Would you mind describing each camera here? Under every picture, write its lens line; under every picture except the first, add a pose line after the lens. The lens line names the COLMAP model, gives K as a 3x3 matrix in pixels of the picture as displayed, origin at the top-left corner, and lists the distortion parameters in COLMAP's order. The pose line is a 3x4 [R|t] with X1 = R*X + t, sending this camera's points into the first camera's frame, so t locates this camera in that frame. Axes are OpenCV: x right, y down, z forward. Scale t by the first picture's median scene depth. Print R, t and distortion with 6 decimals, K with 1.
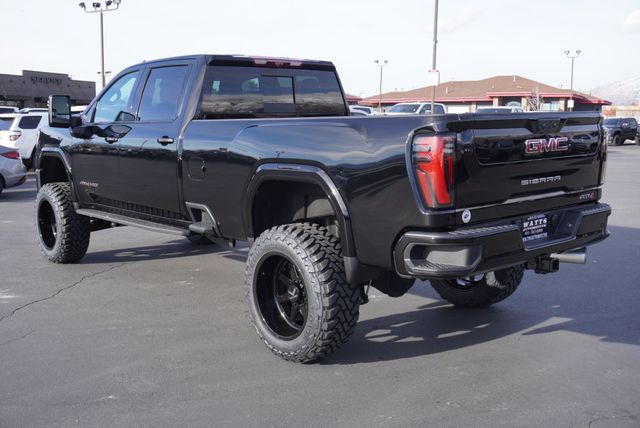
lens RADIAL K [[700.6, 0, 307.4], [0, 700.6, 221.1], [0, 0, 1]] dist [0.003233, 0.017886]
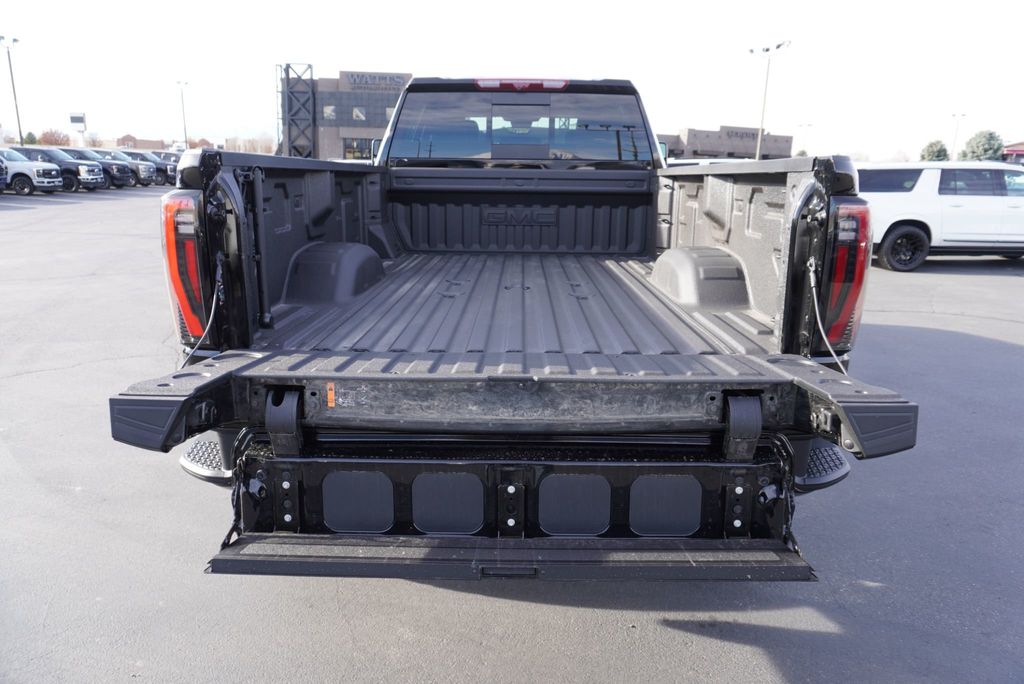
lens RADIAL K [[682.8, 0, 512.0], [0, 682.8, 342.0], [0, 0, 1]] dist [-0.032543, 0.000726]
pose [[0.760836, 0.179353, -0.623667, 0.566699], [-0.118472, 0.983287, 0.138244, -0.097512], [0.638038, -0.031294, 0.769368, 0.665584]]
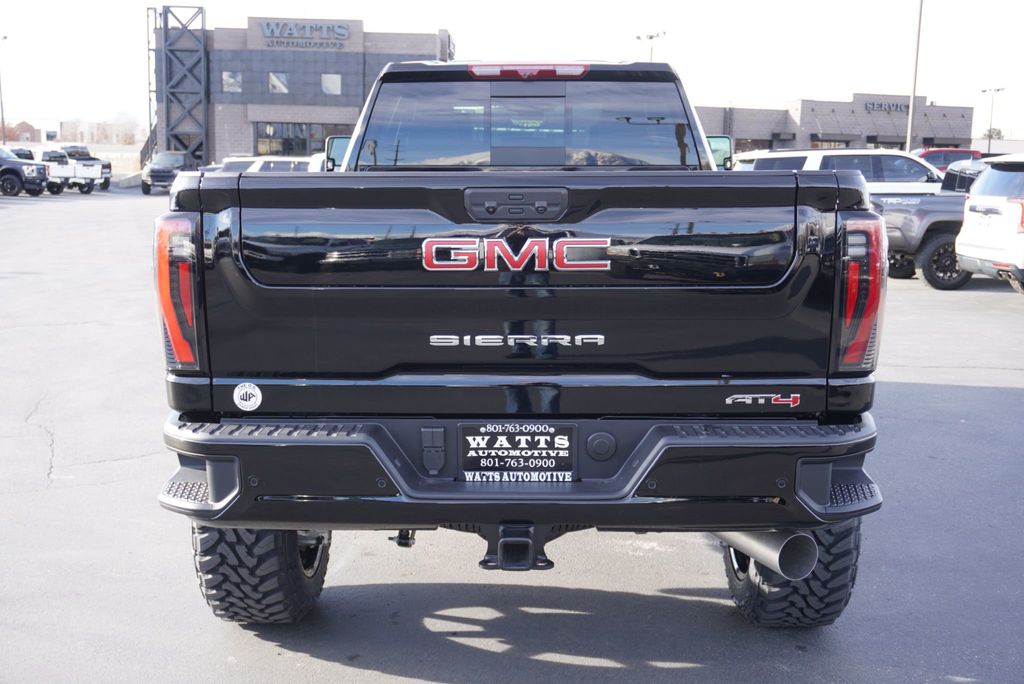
lens RADIAL K [[1121.0, 0, 491.8], [0, 1121.0, 353.3], [0, 0, 1]] dist [0.003233, 0.017886]
pose [[0.744315, 0.121236, -0.656732, 0.725345], [-0.109612, 0.992225, 0.058940, -0.084519], [0.658772, 0.028116, 0.751817, 0.485585]]
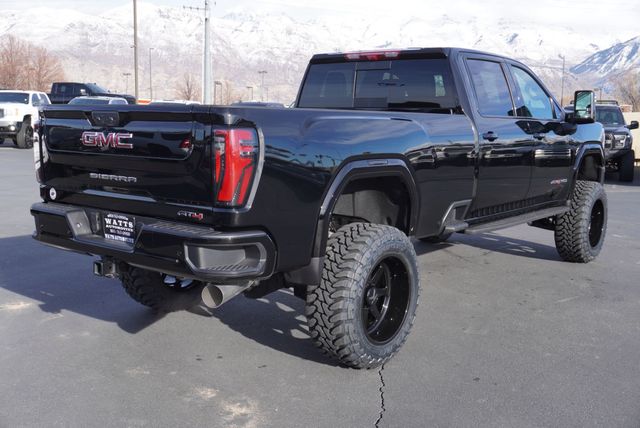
lens RADIAL K [[664.0, 0, 320.0], [0, 664.0, 214.0], [0, 0, 1]] dist [-0.005223, 0.003302]
pose [[0.210215, 0.163140, -0.963948, 1.209398], [-0.162783, 0.978056, 0.130028, -0.164778], [0.964008, 0.129581, 0.232158, 1.032476]]
